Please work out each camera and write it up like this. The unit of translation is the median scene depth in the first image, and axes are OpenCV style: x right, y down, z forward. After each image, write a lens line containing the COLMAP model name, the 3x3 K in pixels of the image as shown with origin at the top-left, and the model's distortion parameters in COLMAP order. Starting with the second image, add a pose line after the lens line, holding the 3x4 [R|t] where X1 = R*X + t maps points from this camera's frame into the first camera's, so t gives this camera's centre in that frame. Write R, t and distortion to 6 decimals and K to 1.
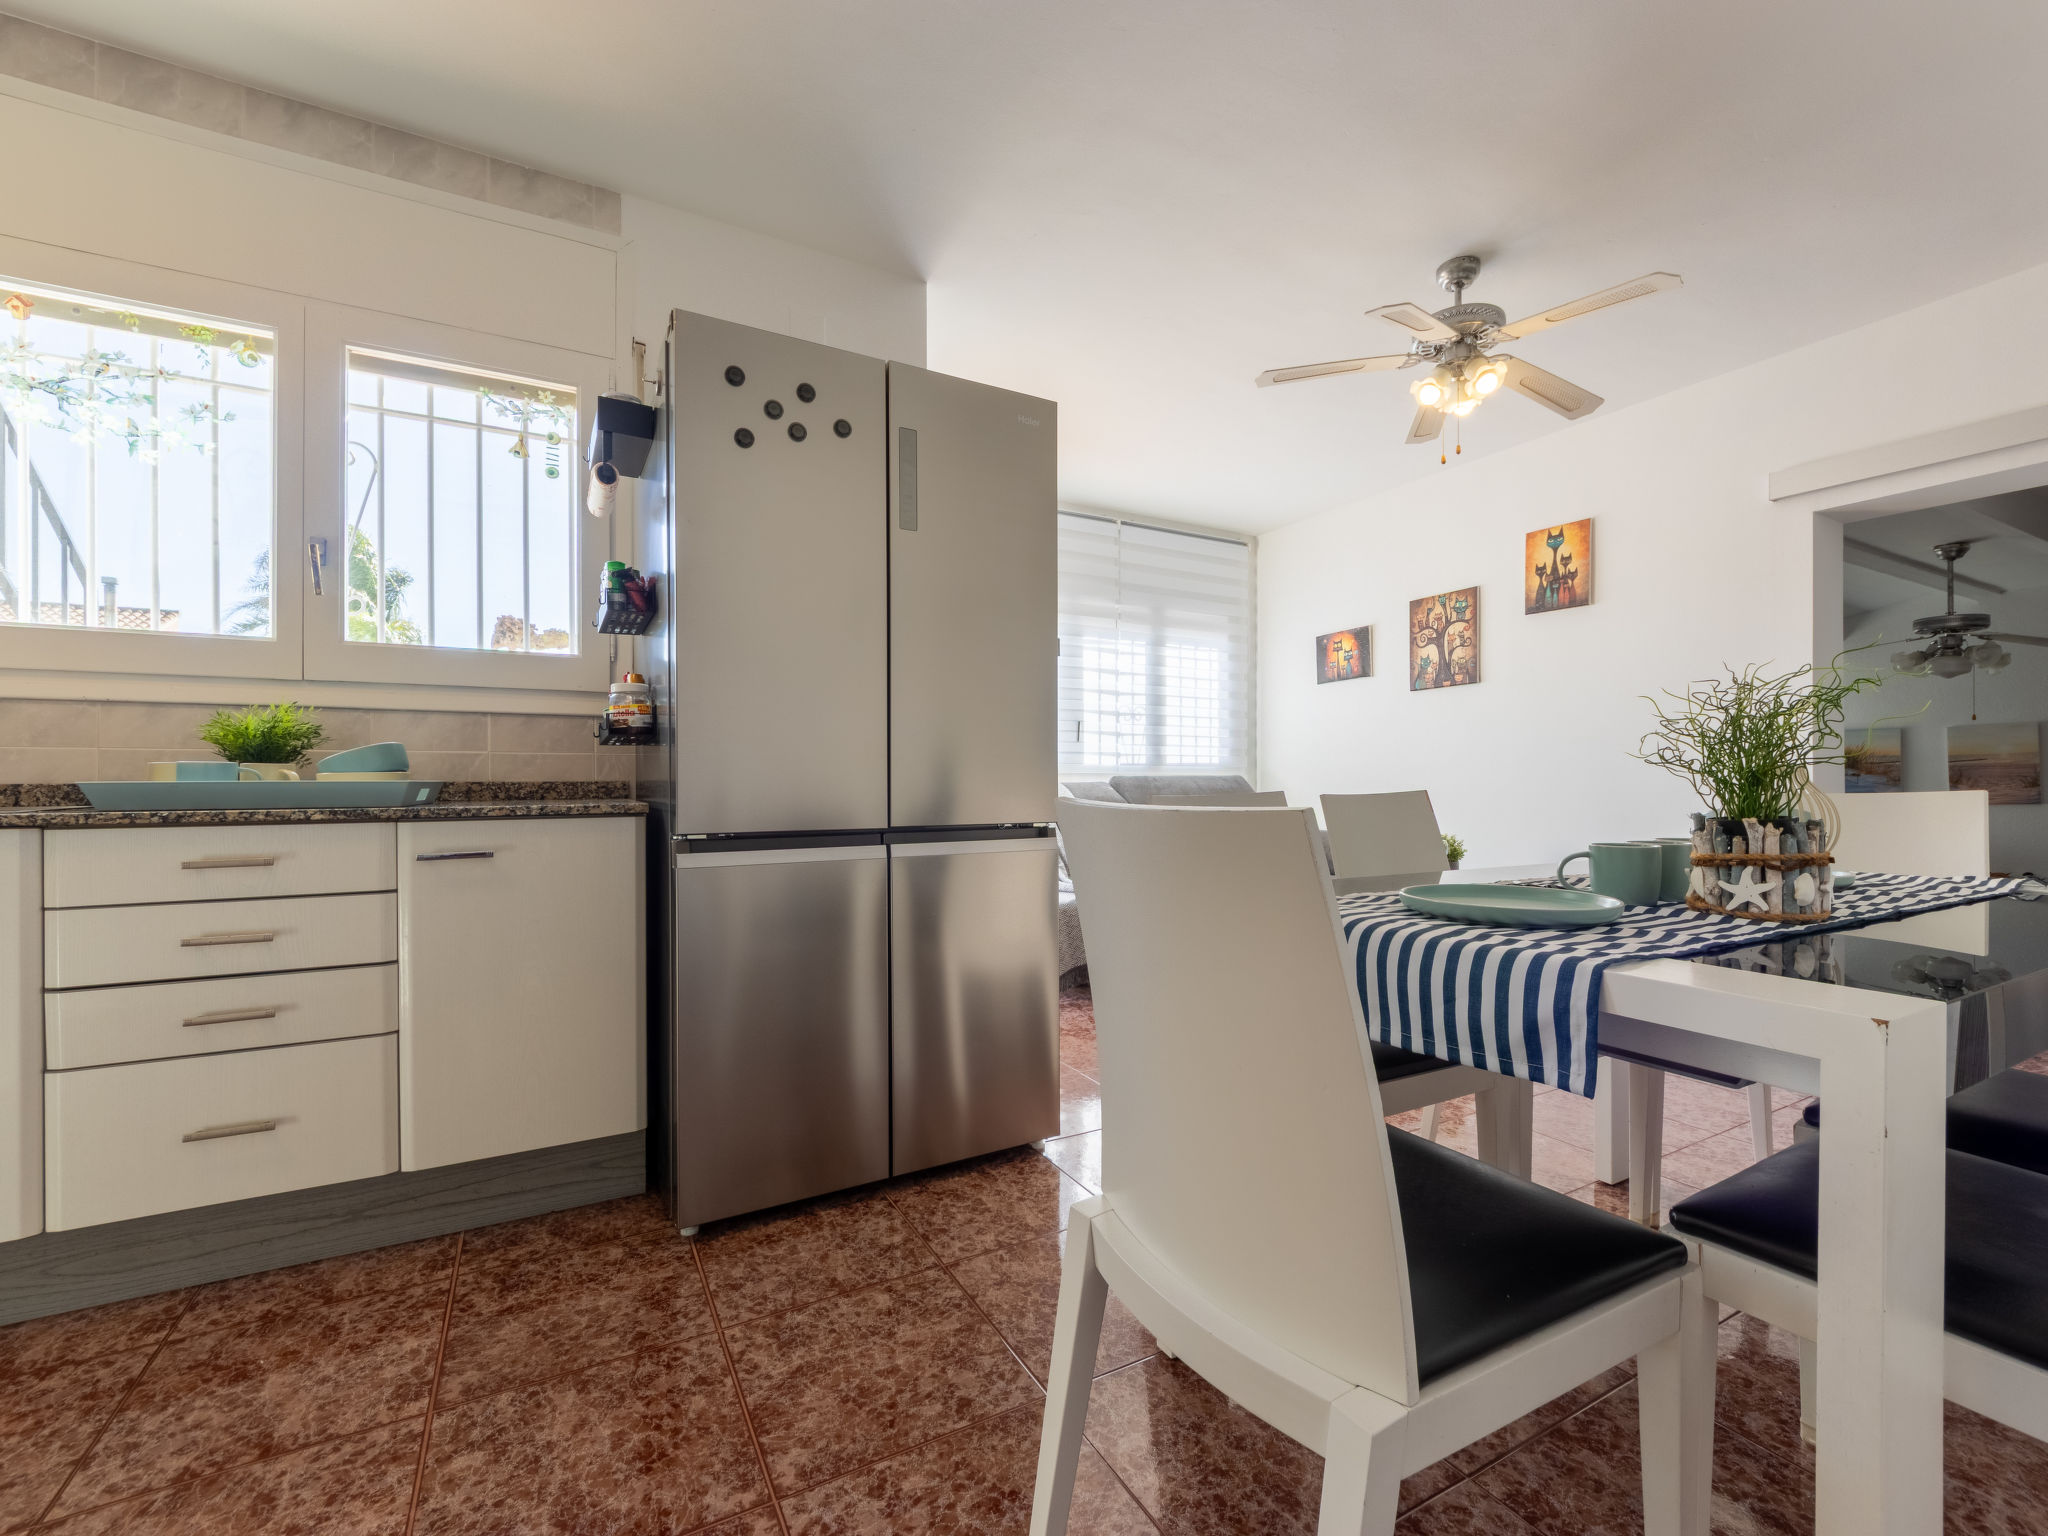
lens RADIAL K [[876.2, 0, 1028.3], [0, 876.2, 791.5], [0, 0, 1]] dist [0.001509, 0.000264]
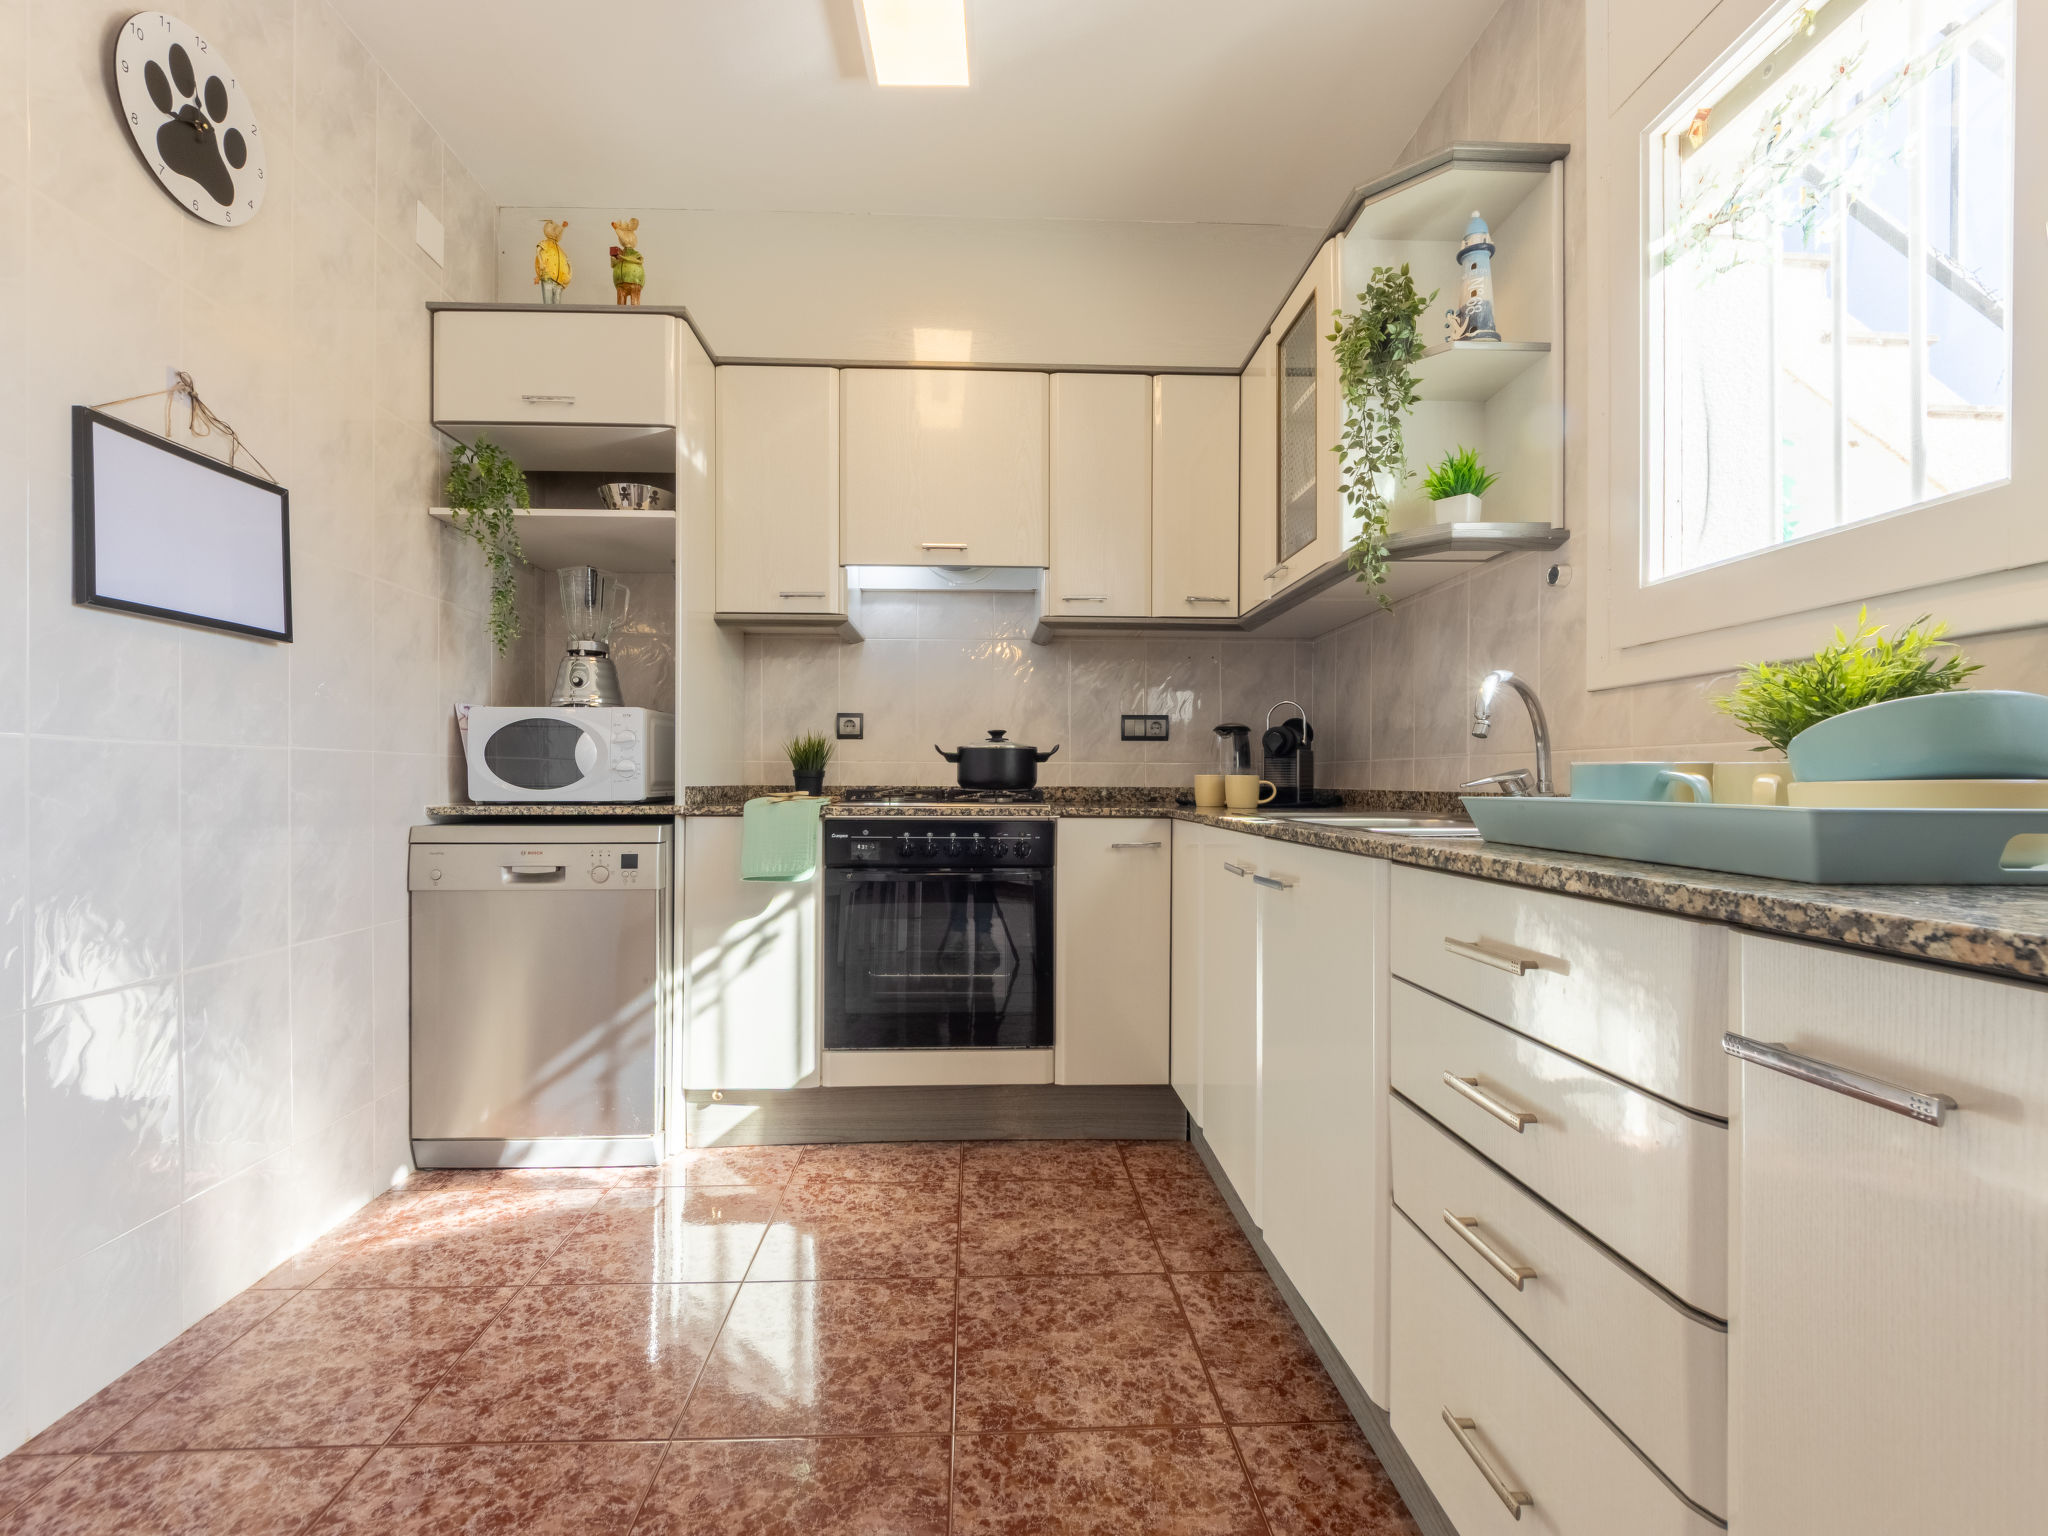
lens RADIAL K [[886.0, 0, 1003.8], [0, 886.0, 778.1], [0, 0, 1]] dist [-0.003337, -0.000243]
pose [[-0.449288, -0.000010, -0.893387, -0.281271], [-0.010121, 0.999936, 0.005079, -0.022660], [0.893330, 0.011324, -0.449259, 0.905449]]
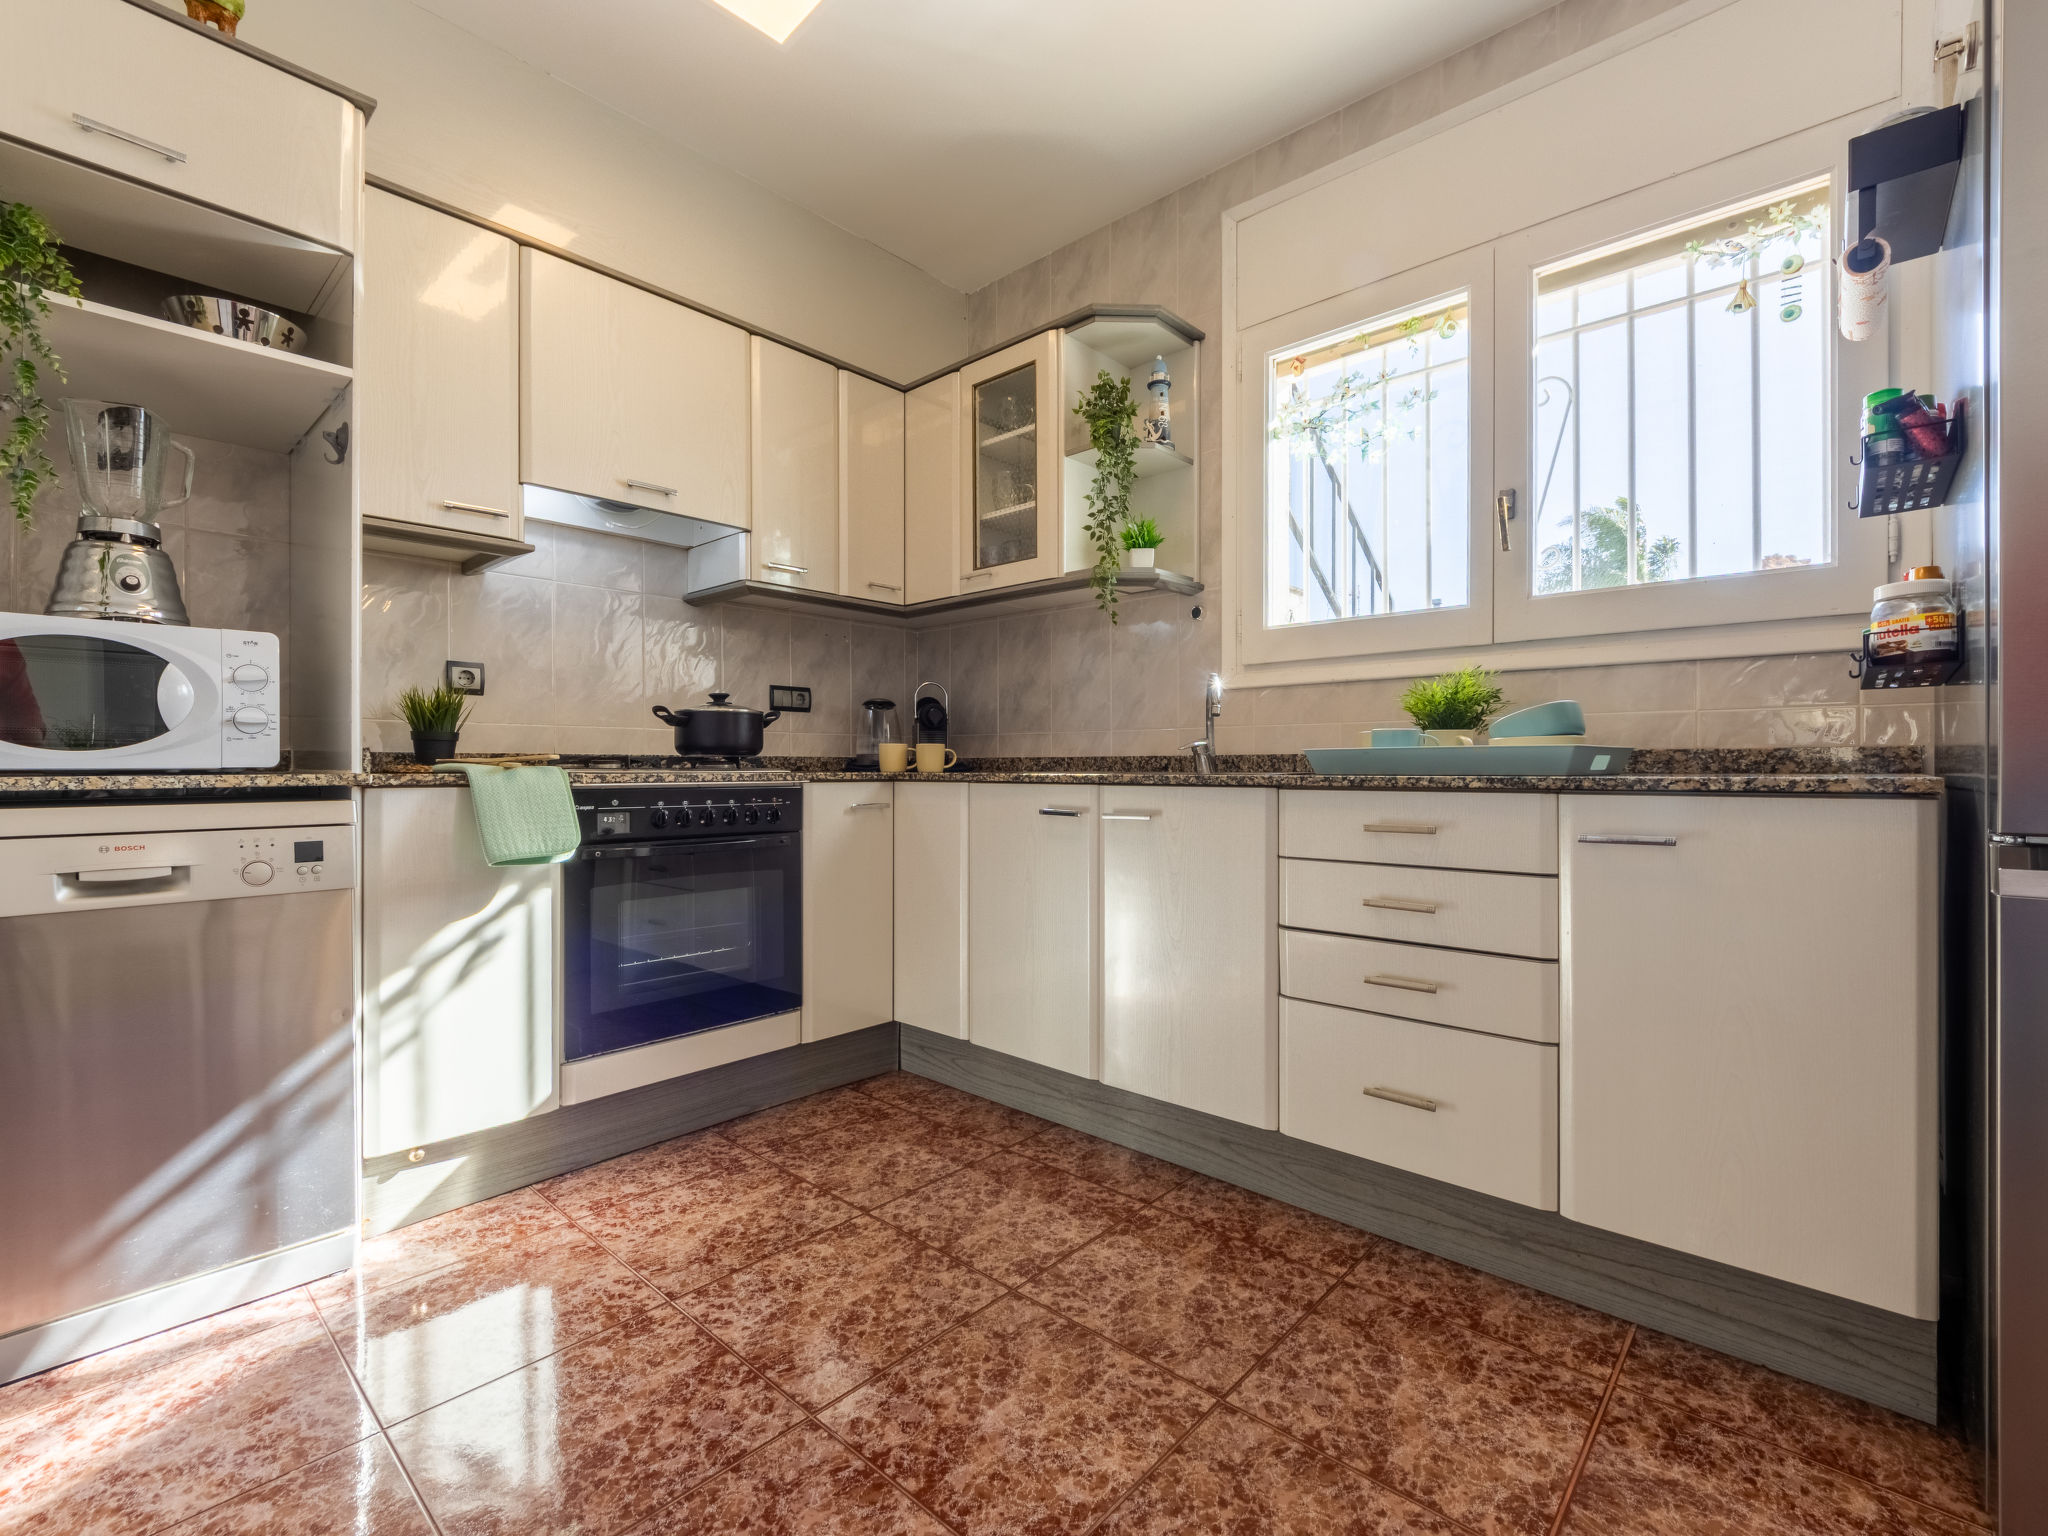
lens RADIAL K [[913.0, 0, 1031.4], [0, 913.0, 764.6], [0, 0, 1]] dist [0.002532, -0.007039]
pose [[0.328133, 0.002271, -0.944629, -0.064119], [-0.010652, 0.999942, -0.001297, 0.013396], [0.944571, 0.010488, 0.328138, 0.243242]]
